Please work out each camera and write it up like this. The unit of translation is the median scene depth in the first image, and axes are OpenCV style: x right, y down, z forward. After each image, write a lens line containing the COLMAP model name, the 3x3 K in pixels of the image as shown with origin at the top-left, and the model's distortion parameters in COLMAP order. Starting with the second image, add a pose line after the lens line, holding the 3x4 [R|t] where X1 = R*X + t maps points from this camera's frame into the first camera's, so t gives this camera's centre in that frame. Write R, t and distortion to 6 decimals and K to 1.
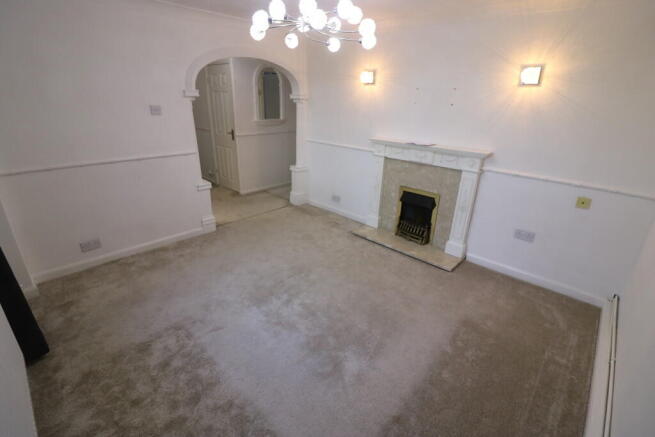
lens RADIAL K [[302.7, 0, 328.9], [0, 302.7, 218.2], [0, 0, 1]] dist [-0.004327, -0.000317]
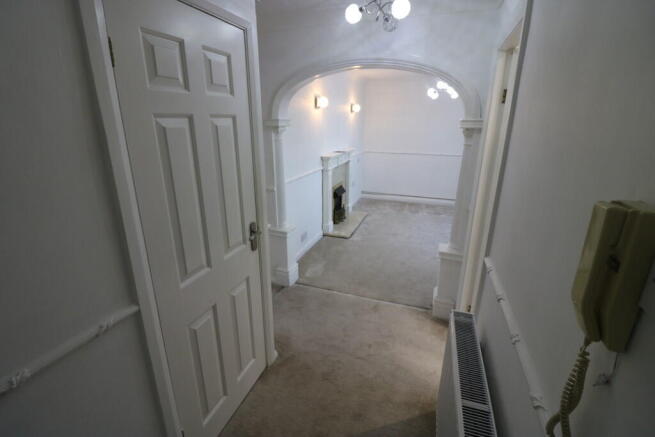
lens RADIAL K [[302.7, 0, 329.6], [0, 302.7, 216.4], [0, 0, 1]] dist [-0.004327, -0.000317]
pose [[-0.410368, -0.316121, 0.855375, -0.954976], [0.308918, 0.834344, 0.456552, -0.636766], [-0.858002, 0.451595, -0.244732, 1.483117]]
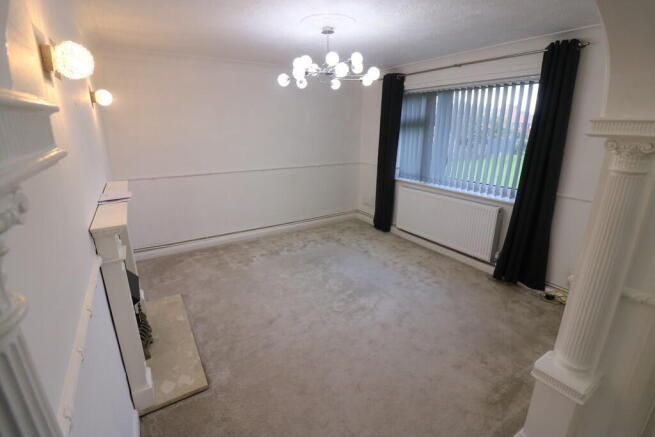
lens RADIAL K [[302.7, 0, 331.8], [0, 302.7, 217.5], [0, 0, 1]] dist [-0.004327, -0.000317]
pose [[-0.970497, -0.109144, 0.214997, -0.231755], [0.050393, 0.780173, 0.623531, -0.544925], [-0.235790, 0.615969, -0.751655, 1.318165]]
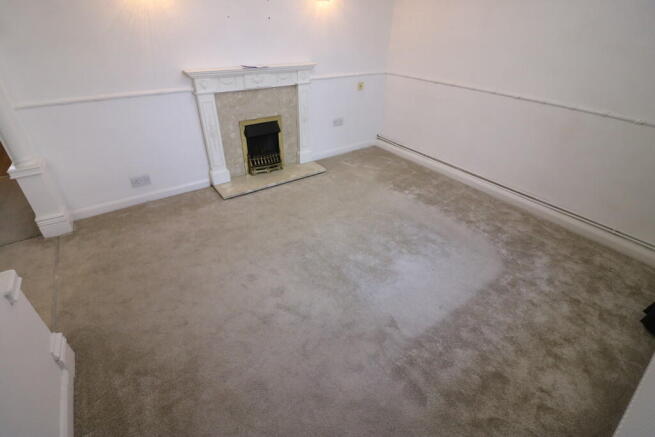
lens RADIAL K [[302.7, 0, 327.3], [0, 302.7, 216.9], [0, 0, 1]] dist [-0.004327, -0.000317]
pose [[0.194434, -0.559902, 0.805422, -0.620273], [0.343846, 0.807897, 0.478616, -0.232856], [-0.918676, 0.183882, 0.349602, 0.544821]]
